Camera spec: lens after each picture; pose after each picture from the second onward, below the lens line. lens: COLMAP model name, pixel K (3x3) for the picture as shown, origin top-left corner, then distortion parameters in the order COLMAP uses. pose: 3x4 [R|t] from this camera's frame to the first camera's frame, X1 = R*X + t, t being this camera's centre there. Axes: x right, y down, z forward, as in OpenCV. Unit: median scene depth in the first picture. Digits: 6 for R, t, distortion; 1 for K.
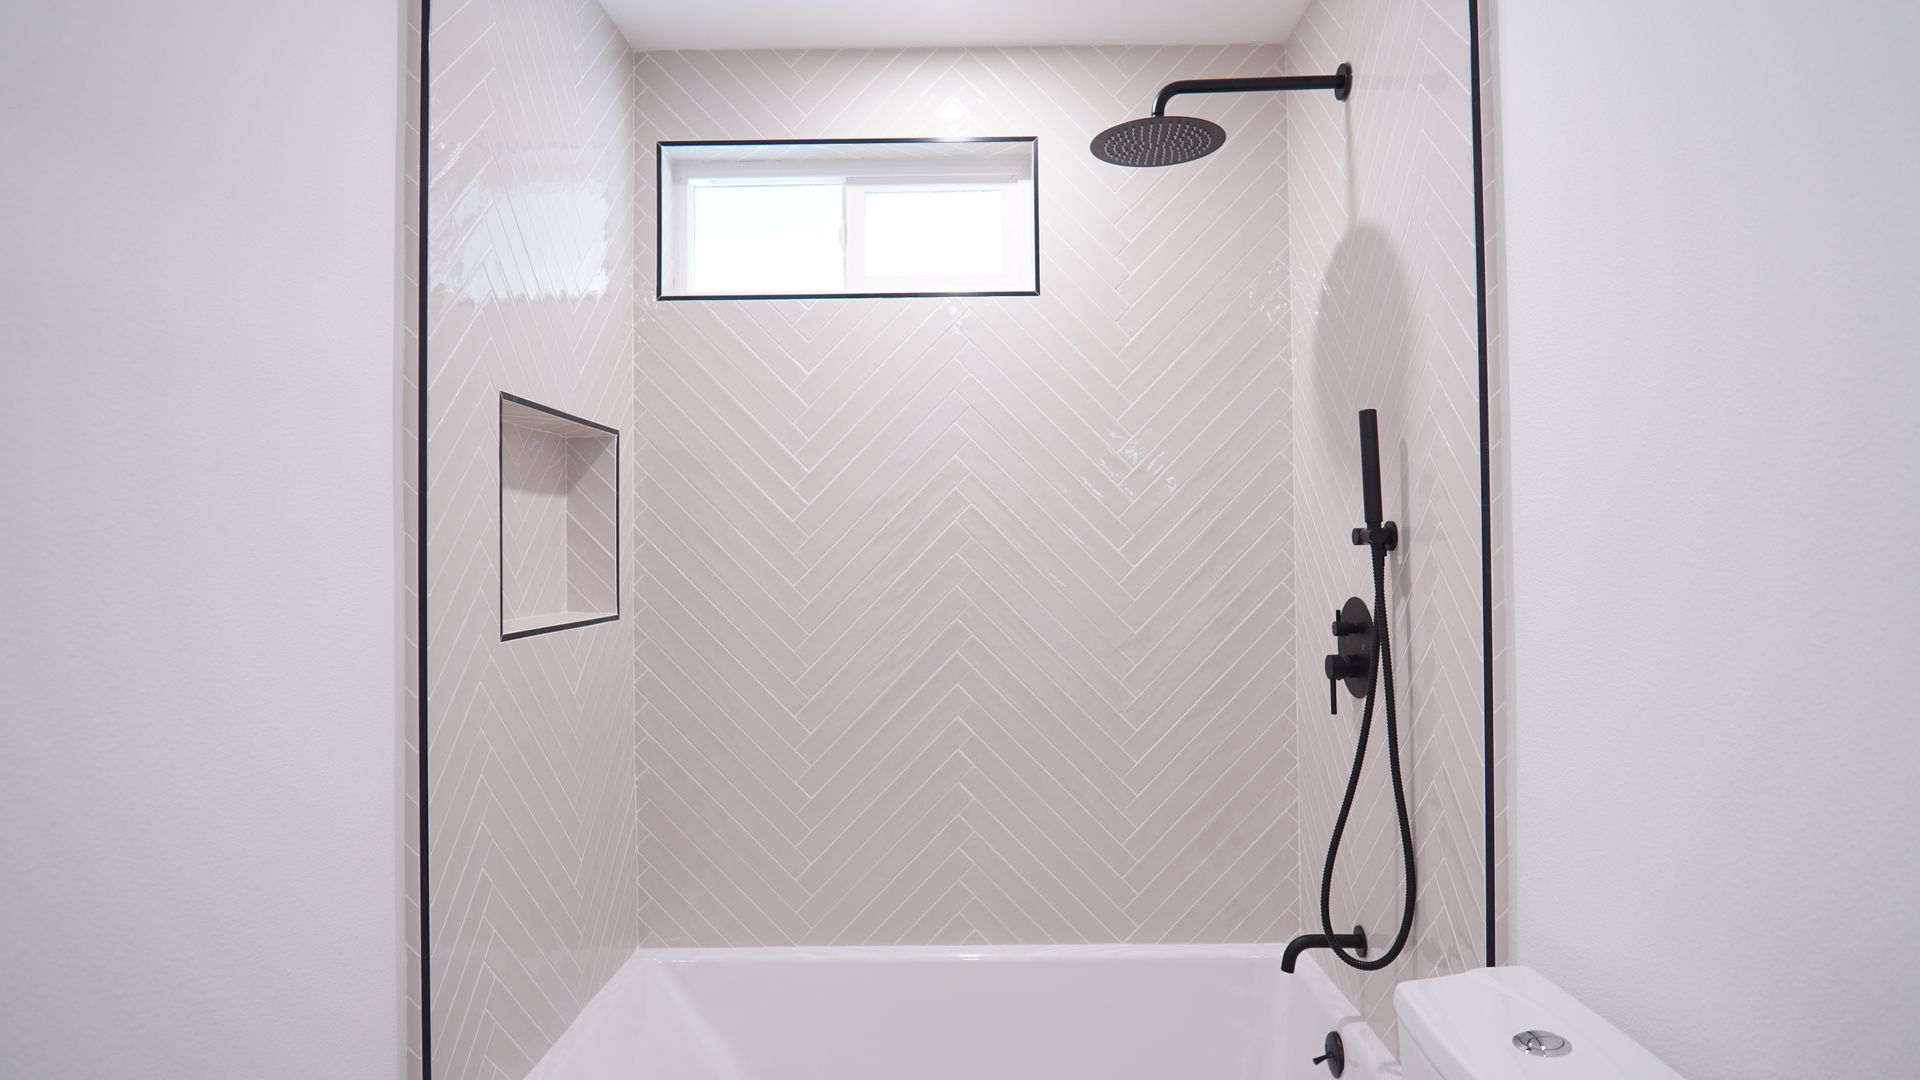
lens RADIAL K [[1024.1, 0, 964.9], [0, 1024.1, 527.8], [0, 0, 1]] dist [-0.027600, 0.003756]
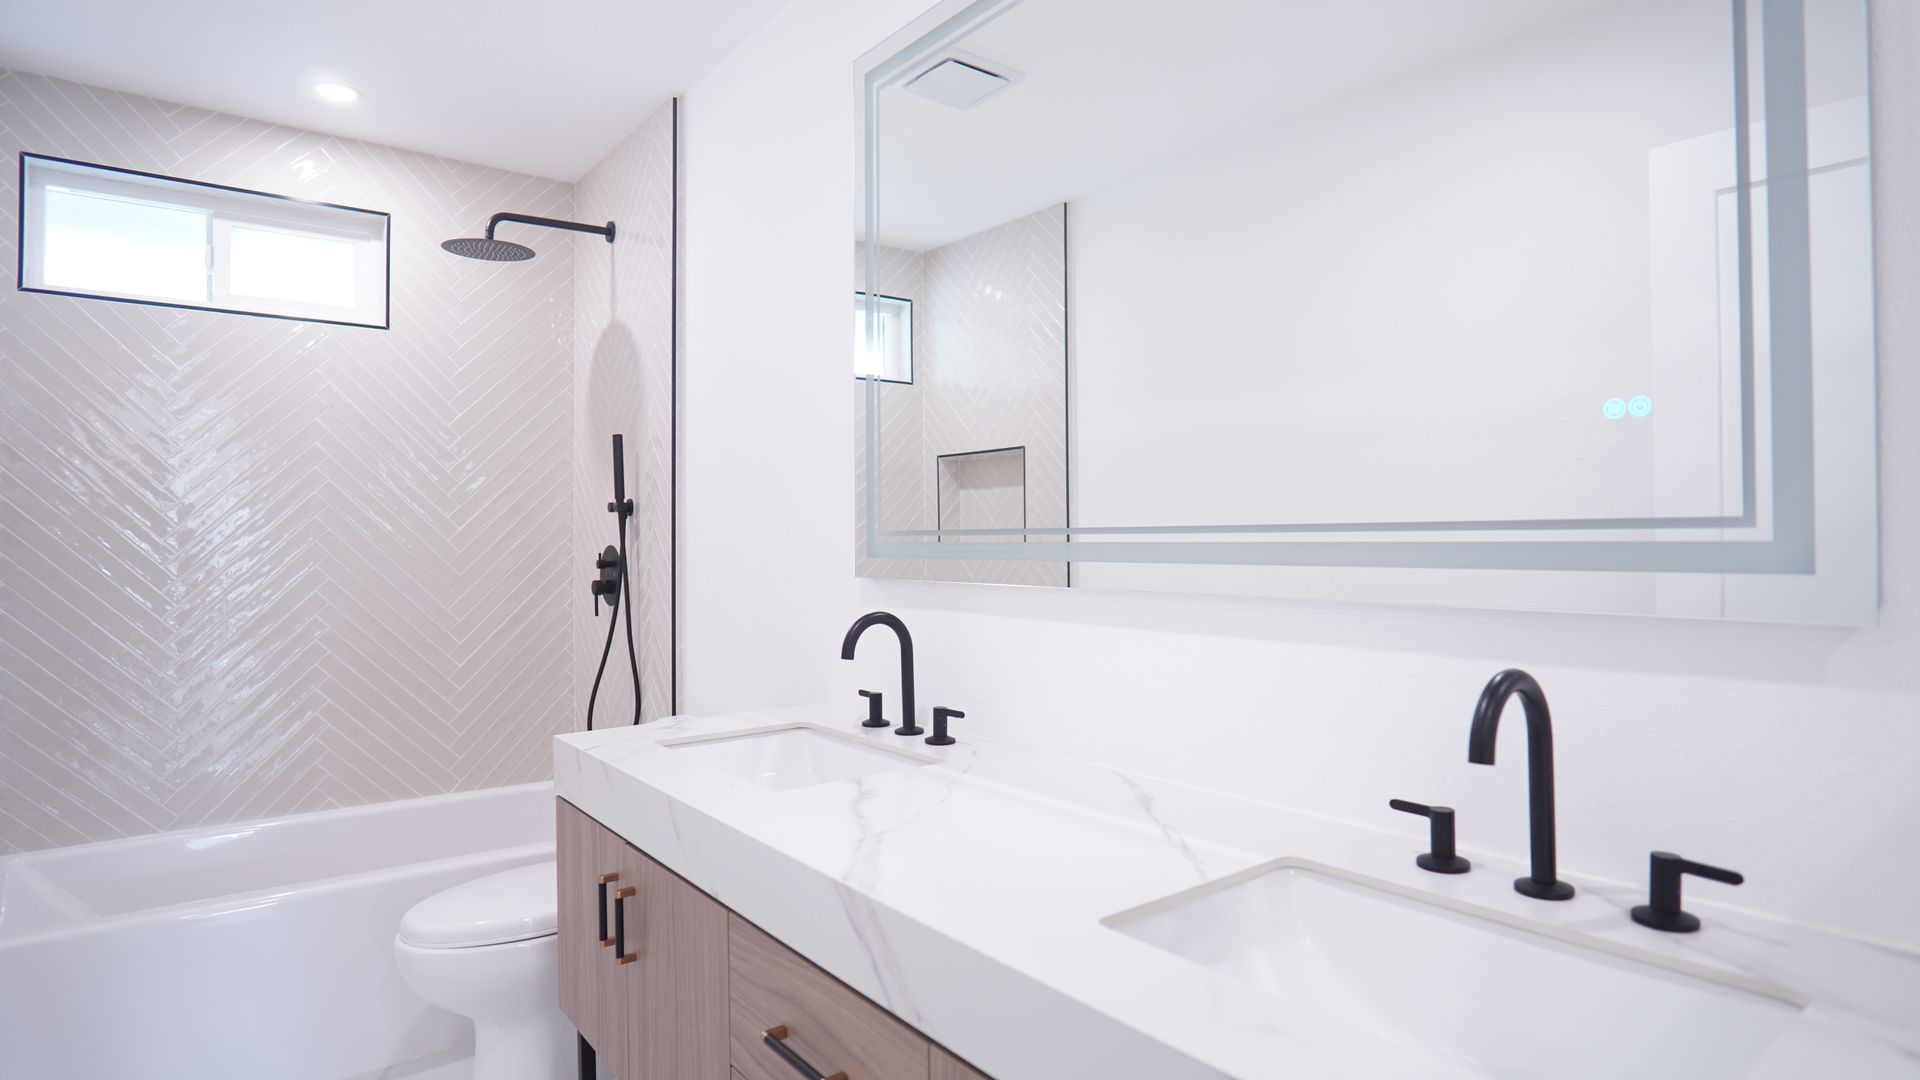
lens RADIAL K [[1024.1, 0, 965.2], [0, 1024.1, 531.9], [0, 0, 1]] dist [-0.027600, 0.003756]
pose [[0.779222, 0.012613, 0.626621, -0.204639], [-0.017102, 0.999853, 0.001141, 0.033917], [-0.626514, -0.011606, 0.779323, -0.644462]]
